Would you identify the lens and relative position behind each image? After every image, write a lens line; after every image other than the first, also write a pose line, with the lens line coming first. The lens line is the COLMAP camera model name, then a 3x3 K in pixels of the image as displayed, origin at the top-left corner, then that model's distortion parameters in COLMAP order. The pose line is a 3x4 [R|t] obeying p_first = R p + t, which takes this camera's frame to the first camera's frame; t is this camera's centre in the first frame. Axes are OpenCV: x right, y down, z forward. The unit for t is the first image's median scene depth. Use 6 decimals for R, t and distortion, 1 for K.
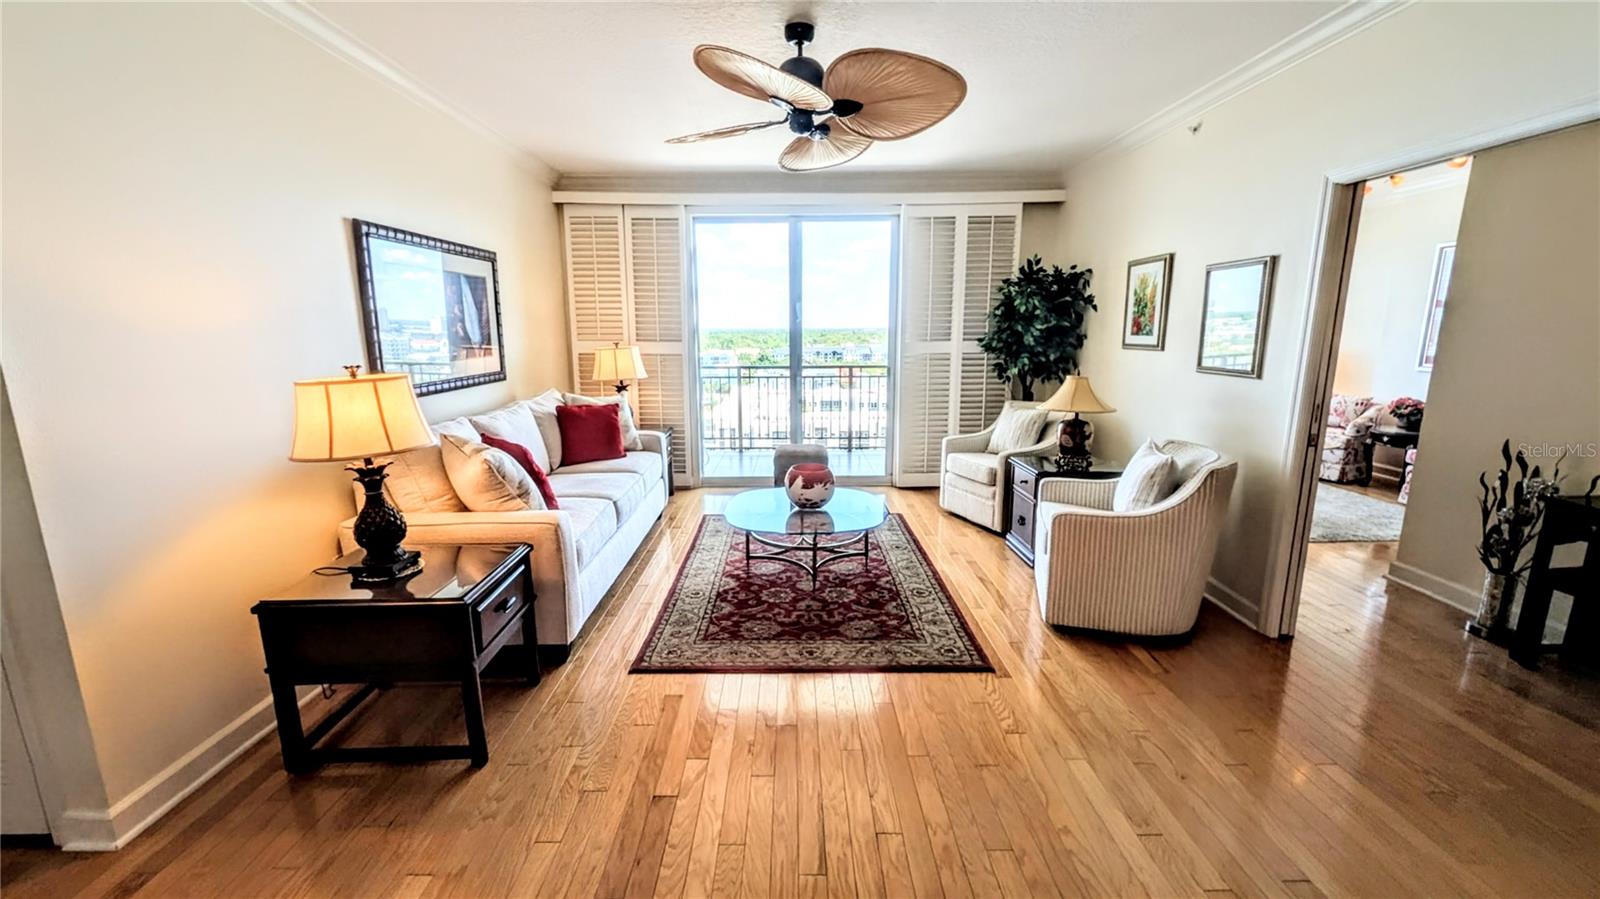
lens RADIAL K [[623.5, 0, 796.7], [0, 623.5, 447.6], [0, 0, 1]] dist [0.000309, -0.000526]
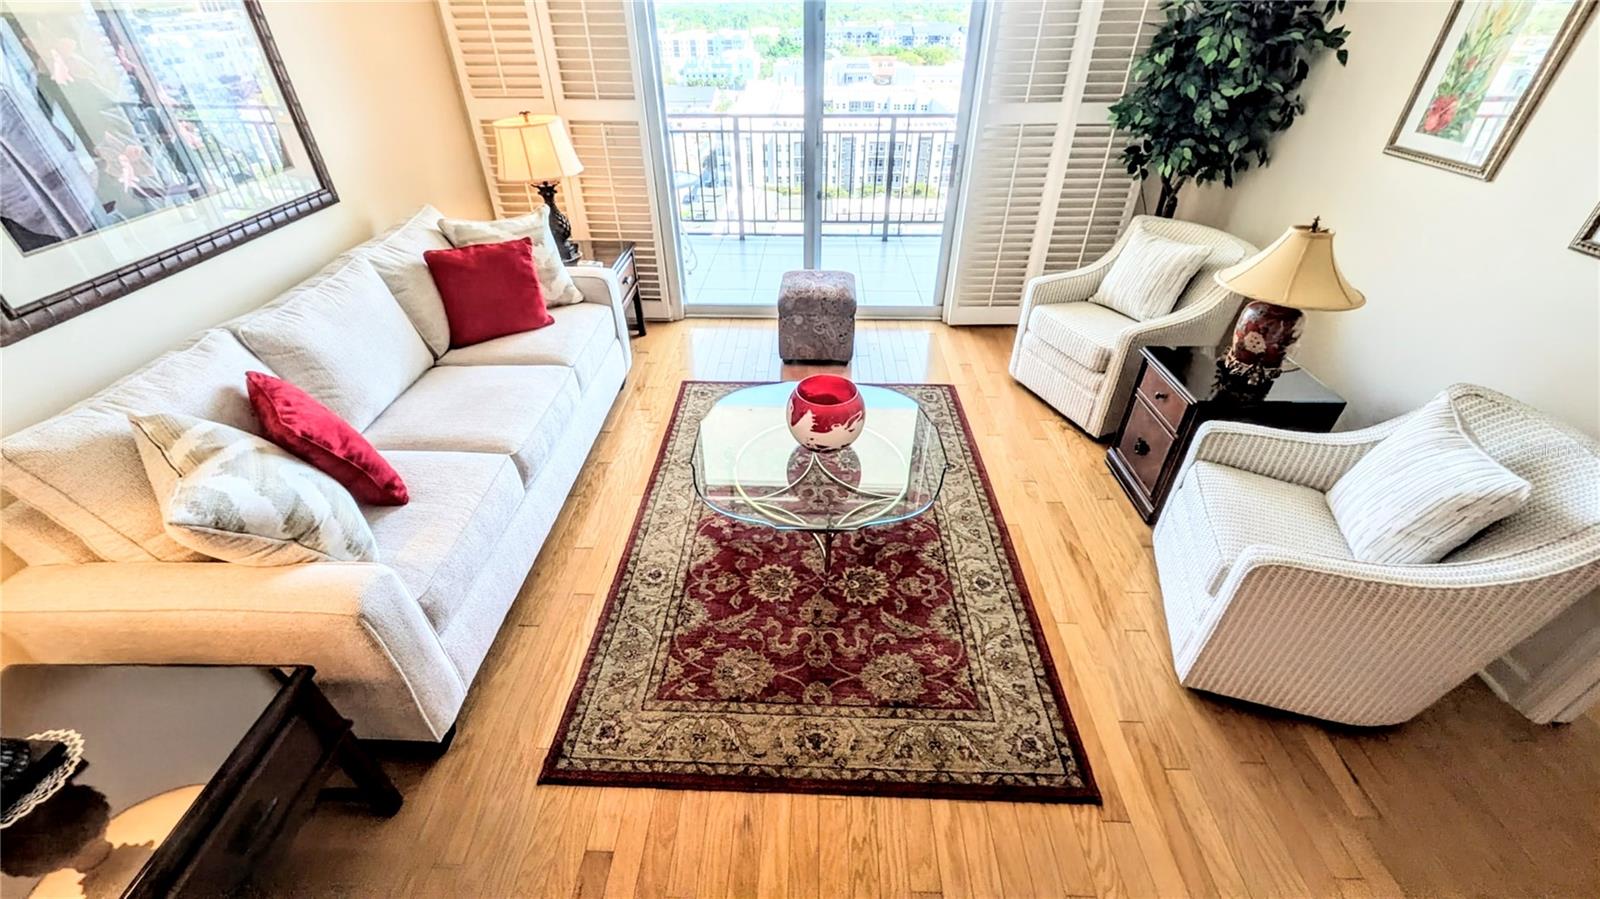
lens RADIAL K [[623.5, 0, 796.7], [0, 623.5, 447.6], [0, 0, 1]] dist [0.000309, -0.000526]
pose [[0.999335, 0.022861, -0.028422, 0.010900], [-0.008740, 0.906598, 0.421906, -0.182761], [0.035412, -0.421376, 0.906194, 0.428067]]
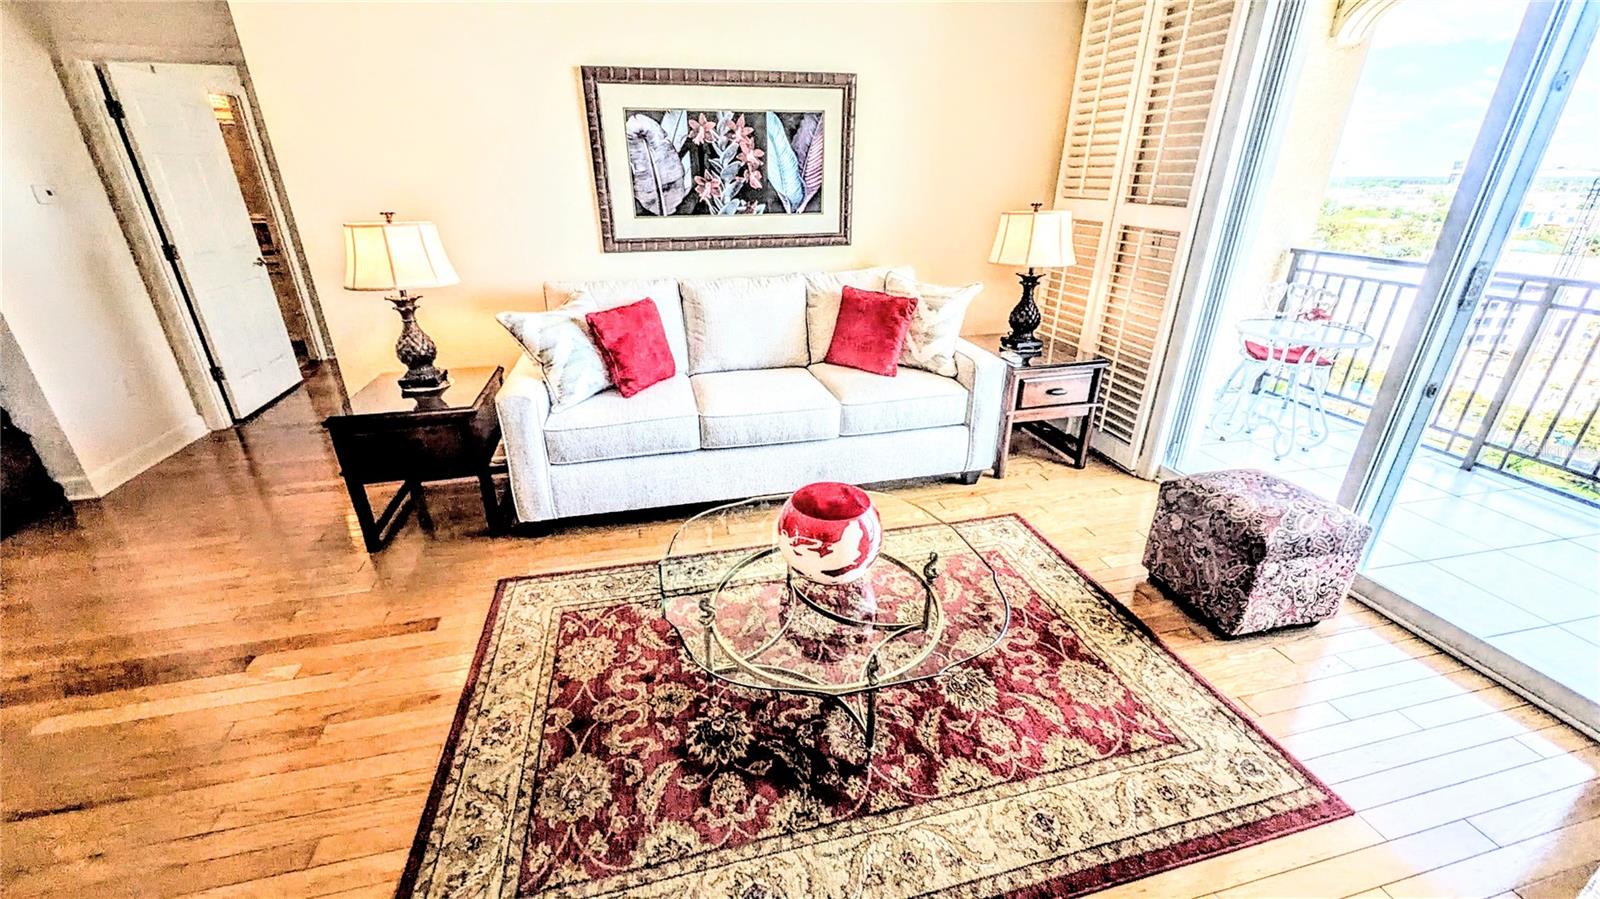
lens RADIAL K [[623.5, 0, 796.7], [0, 623.5, 447.6], [0, 0, 1]] dist [0.000309, -0.000526]
pose [[0.229459, 0.400032, -0.887312, 0.439728], [-0.181608, 0.913223, 0.364750, -0.182561], [0.956225, 0.077447, 0.282196, 0.870382]]
